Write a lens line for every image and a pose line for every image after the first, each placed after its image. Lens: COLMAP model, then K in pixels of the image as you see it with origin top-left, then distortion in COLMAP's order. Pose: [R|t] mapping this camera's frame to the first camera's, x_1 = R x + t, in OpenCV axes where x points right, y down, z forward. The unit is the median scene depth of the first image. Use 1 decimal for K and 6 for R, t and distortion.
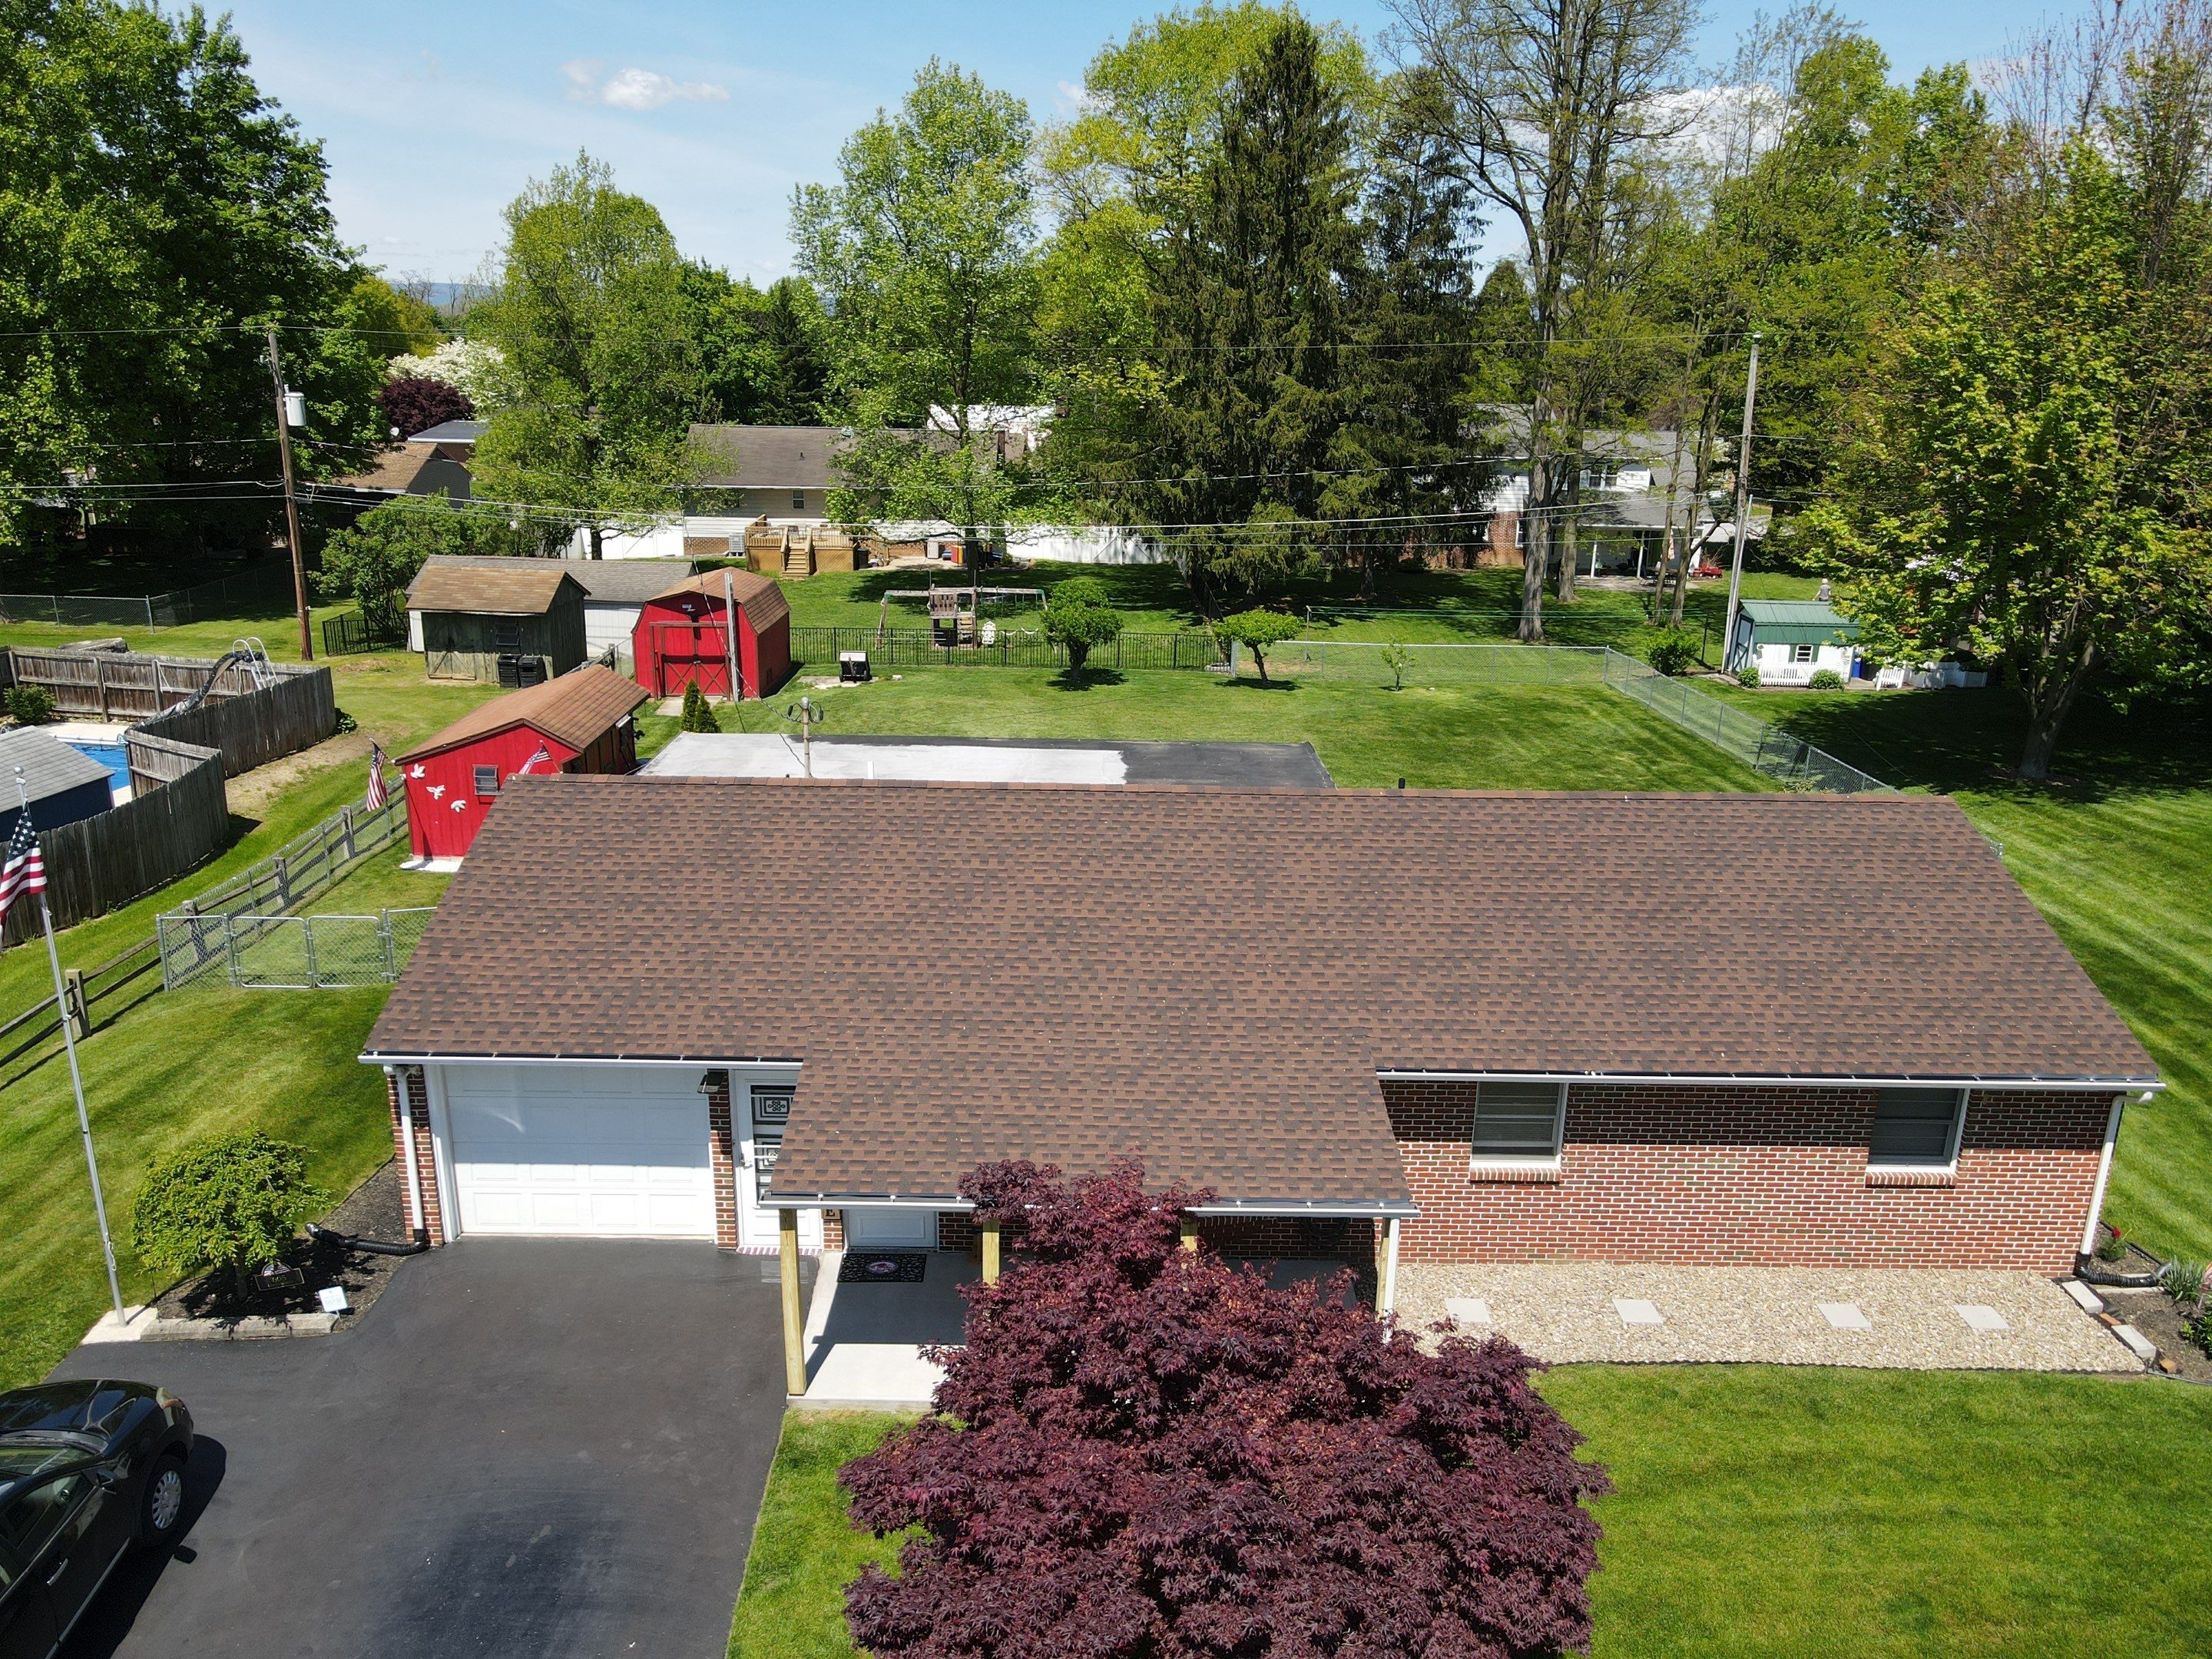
lens RADIAL K [[1618.6, 0, 1098.1], [0, 1618.6, 831.8], [0, 0, 1]] dist [0.009083, 0.011773]
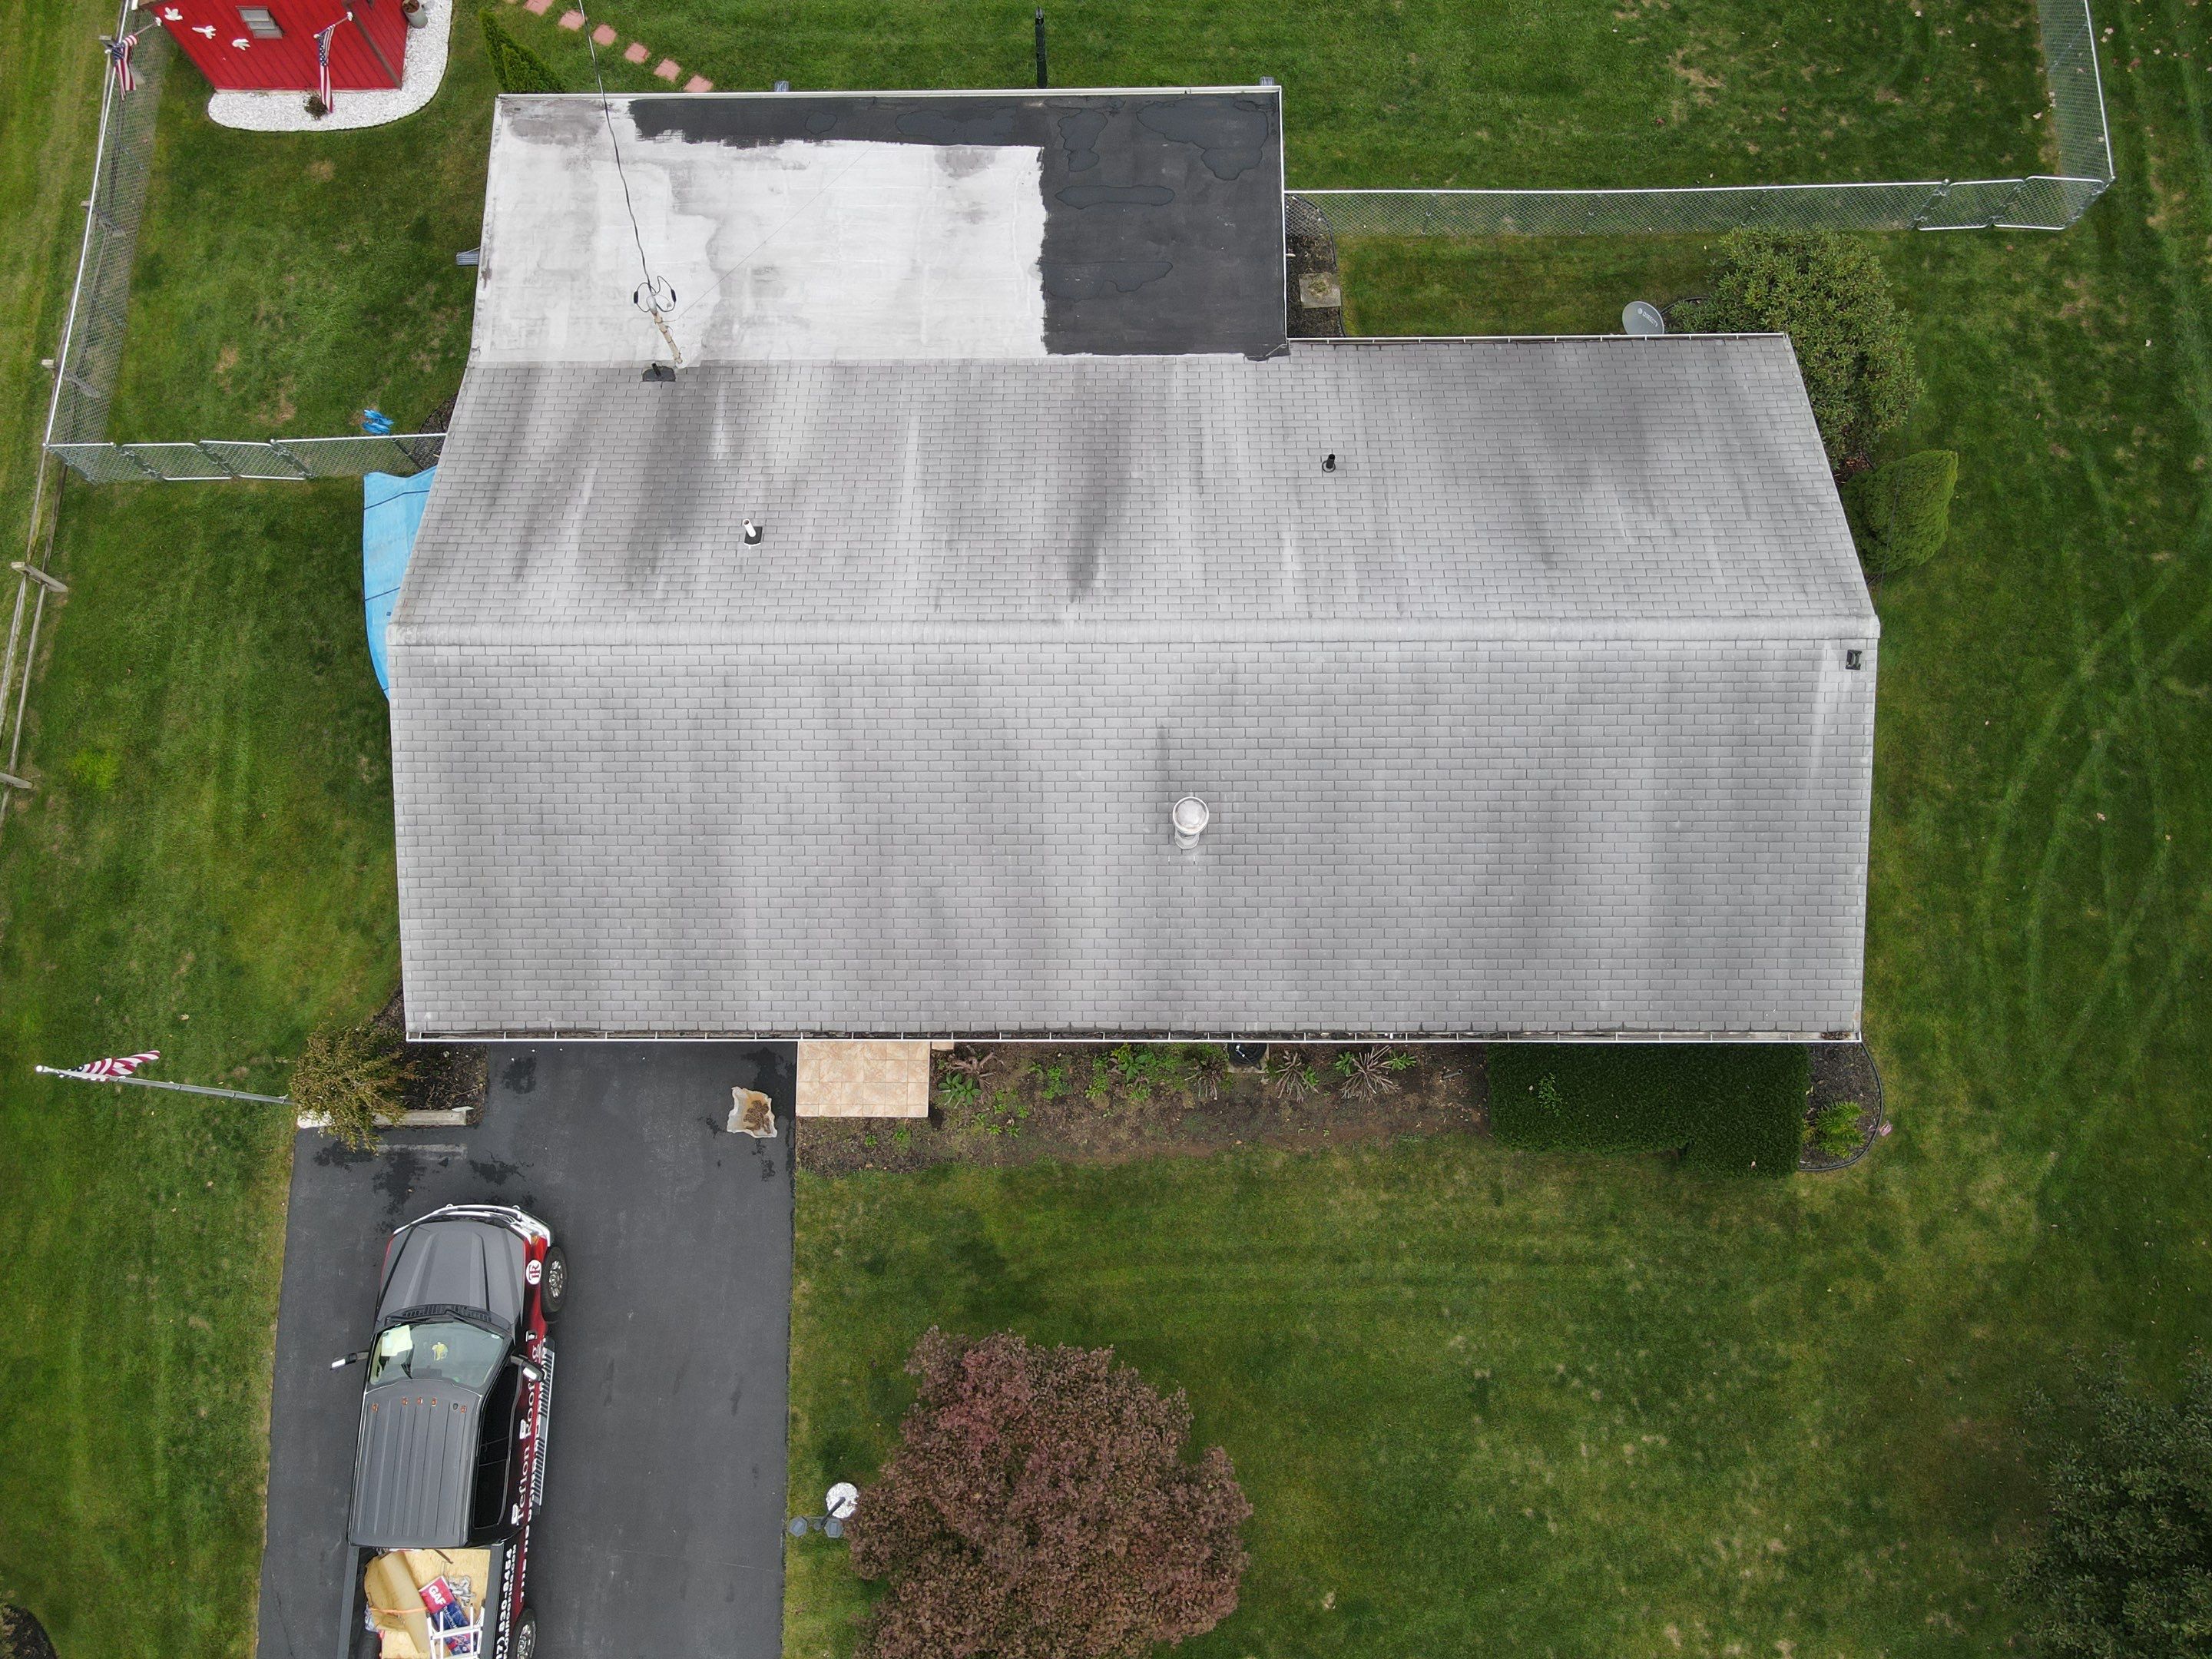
lens RADIAL K [[1618.6, 0, 1095.6], [0, 1618.6, 821.0], [0, 0, 1]] dist [0.009083, 0.011773]
pose [[0.999220, 0.002390, -0.039414, 0.045558], [0.032845, 0.503757, 0.863221, -0.354155], [0.021918, -0.863842, 0.503286, 0.181819]]
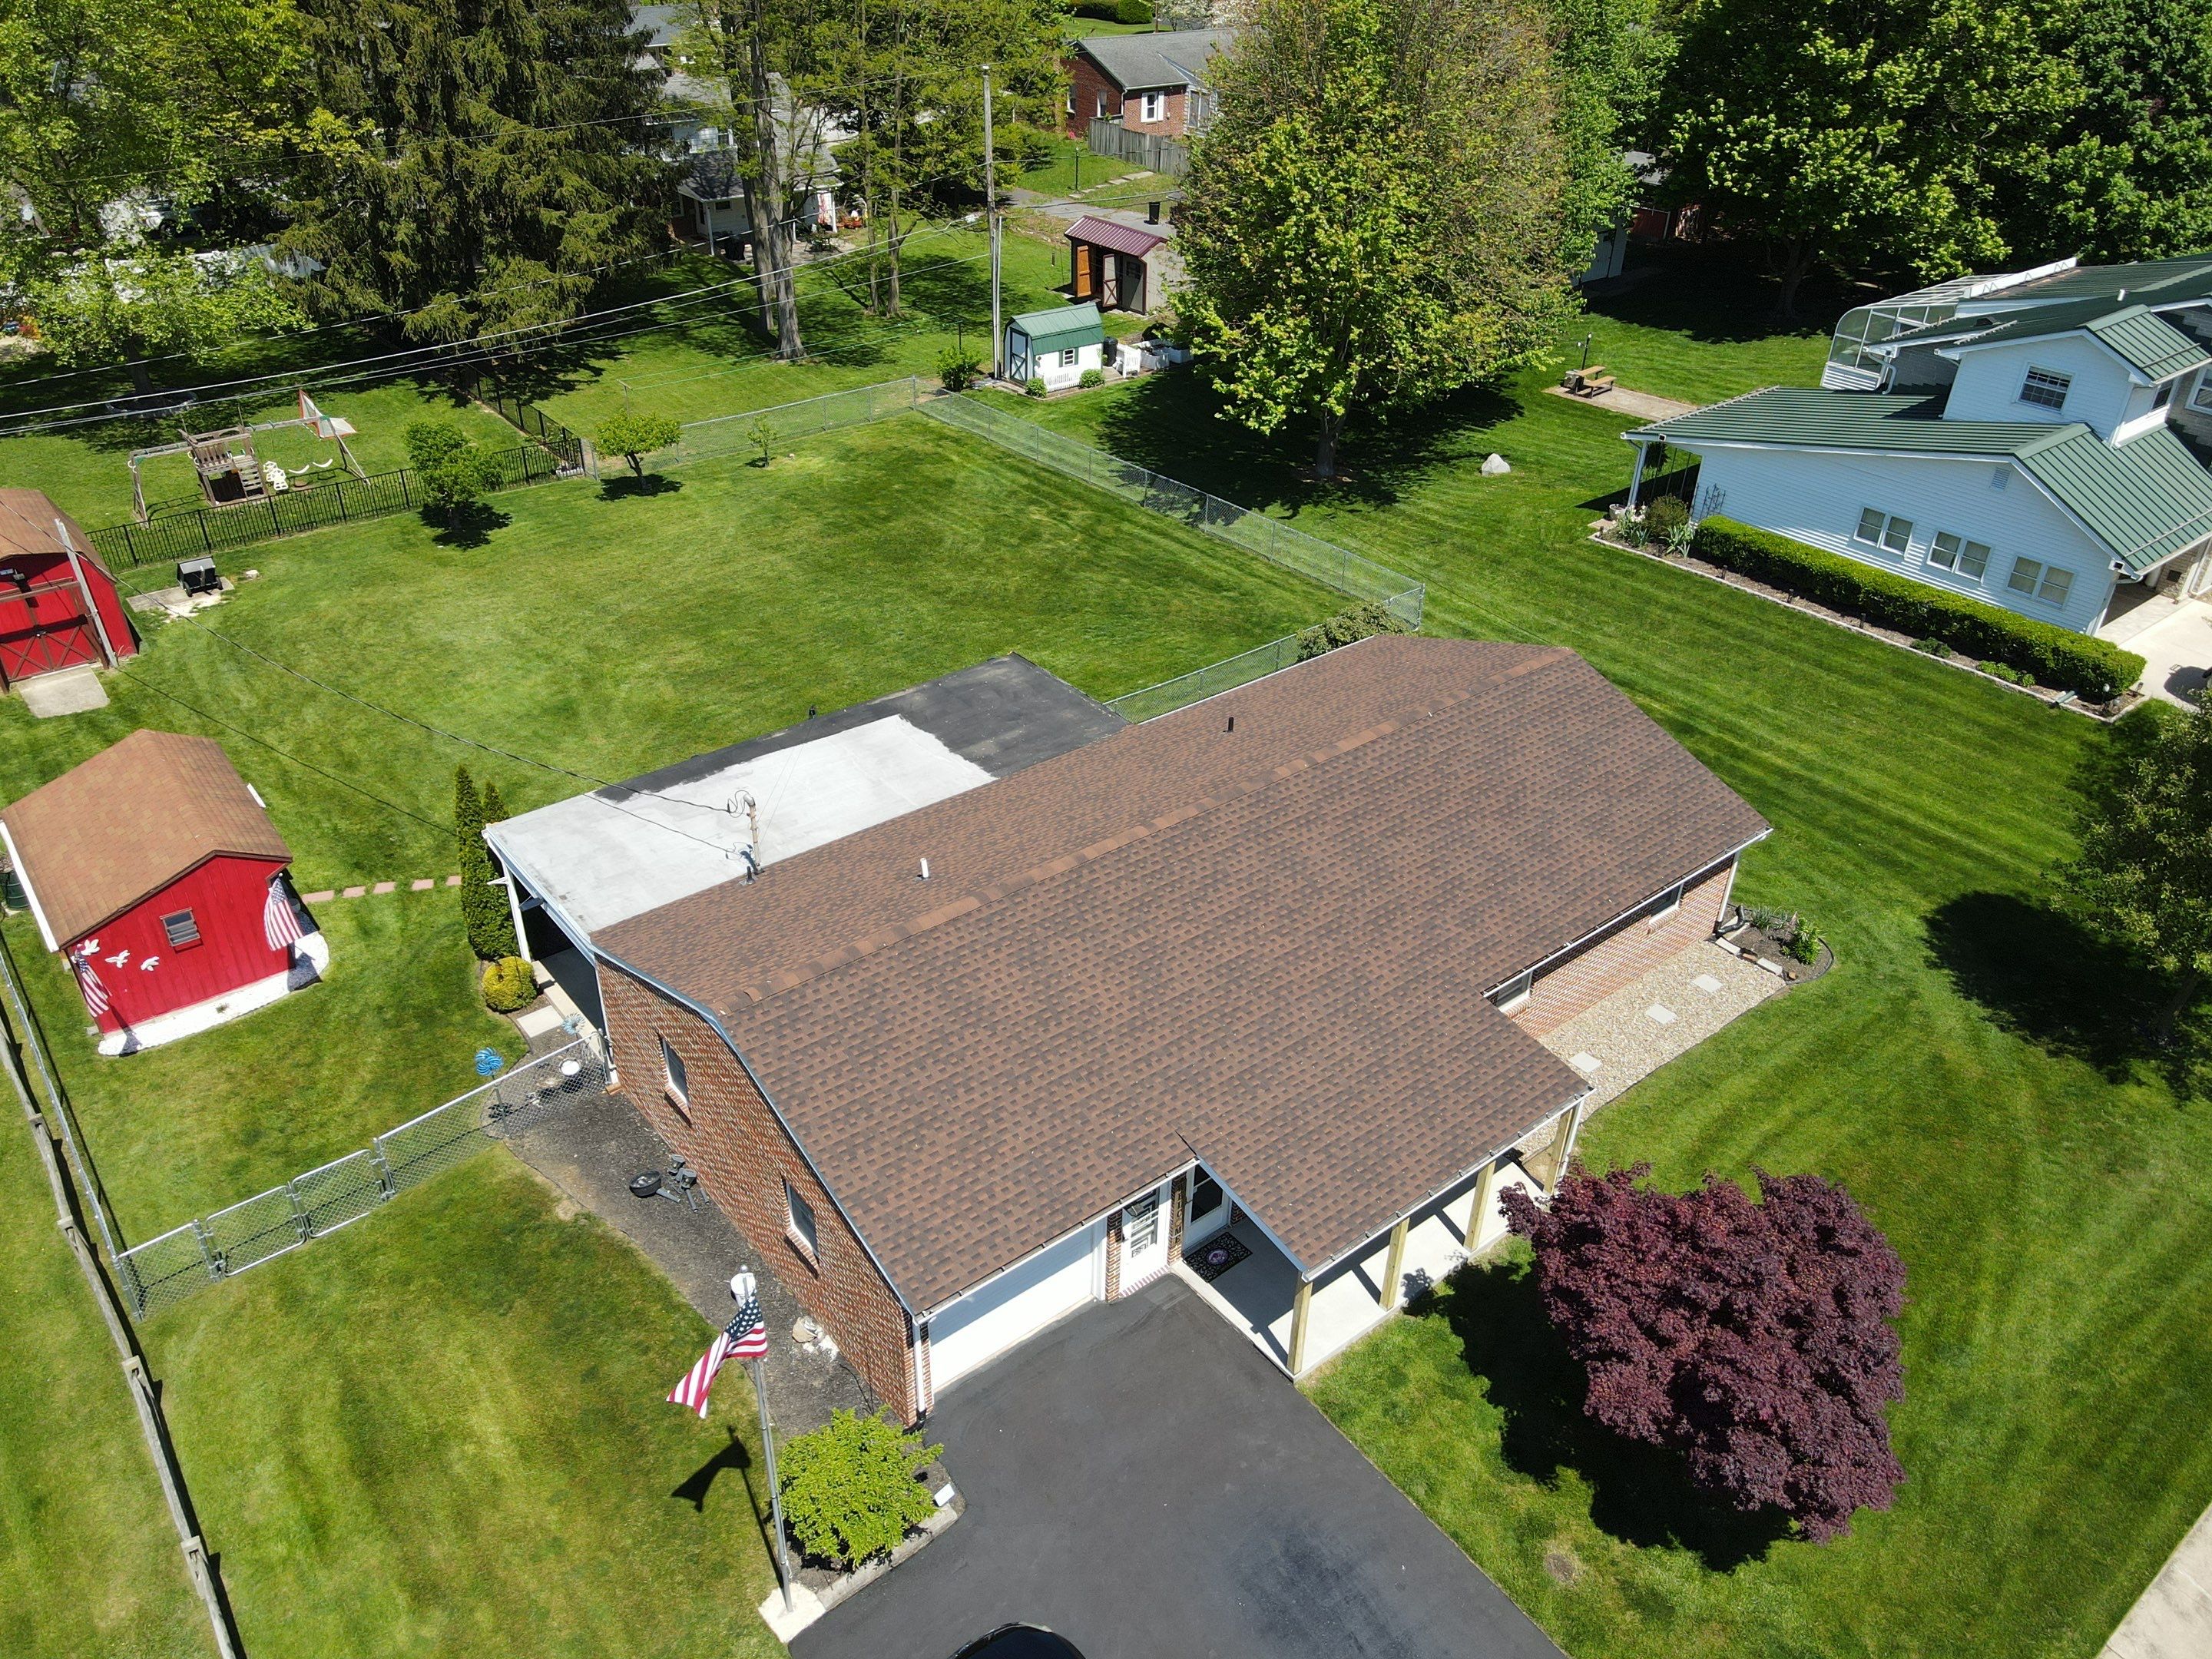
lens RADIAL K [[1618.6, 0, 1096.6], [0, 1618.6, 829.0], [0, 0, 1]] dist [0.009083, 0.011773]
pose [[0.785939, -0.334933, 0.519730, -0.294364], [0.175784, 0.926926, 0.331524, -0.196247], [-0.592790, -0.169197, 0.787384, 0.017884]]
